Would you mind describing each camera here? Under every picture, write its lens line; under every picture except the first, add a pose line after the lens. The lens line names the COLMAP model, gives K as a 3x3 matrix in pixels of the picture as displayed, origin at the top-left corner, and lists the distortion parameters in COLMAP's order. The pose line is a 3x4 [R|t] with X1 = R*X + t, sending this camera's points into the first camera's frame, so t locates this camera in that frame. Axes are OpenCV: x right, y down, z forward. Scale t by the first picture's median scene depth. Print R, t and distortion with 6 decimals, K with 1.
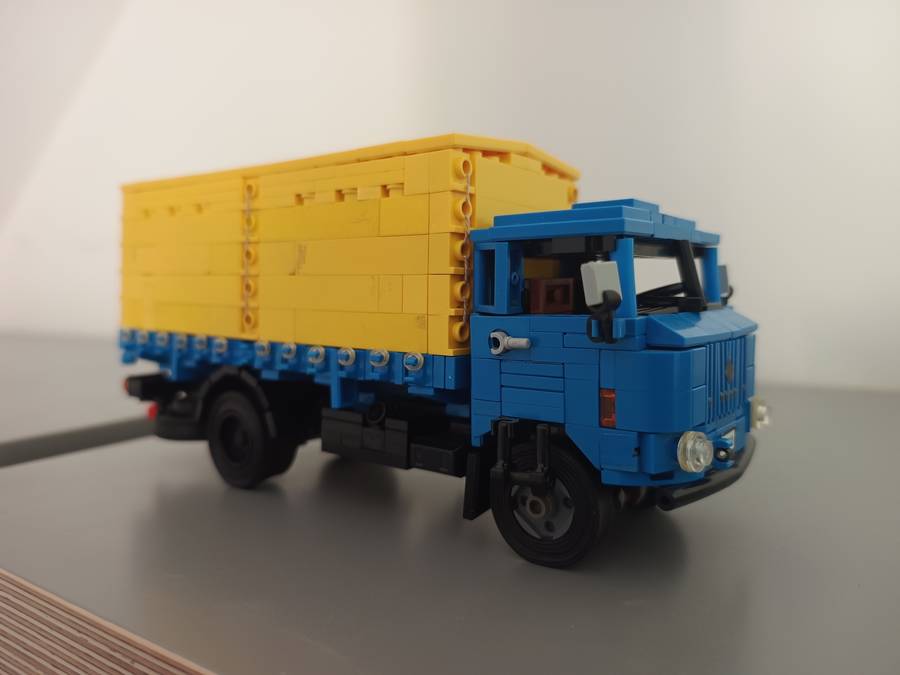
lens RADIAL K [[706.2, 0, 450.0], [0, 706.2, 337.5], [0, 0, 1]] dist [-0.000559, -0.001632]
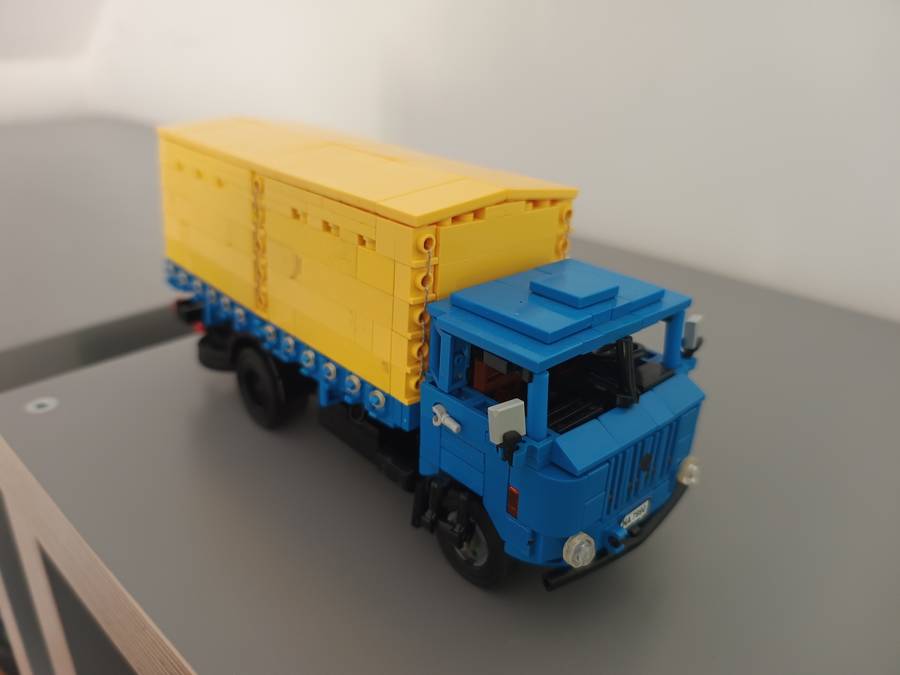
lens RADIAL K [[706.2, 0, 450.0], [0, 706.2, 337.5], [0, 0, 1]] dist [-0.000559, -0.001632]
pose [[0.982601, 0.121181, -0.140753, 0.215163], [-0.064491, 0.933285, 0.353298, -0.475665], [0.174175, -0.338073, 0.924862, -0.005153]]
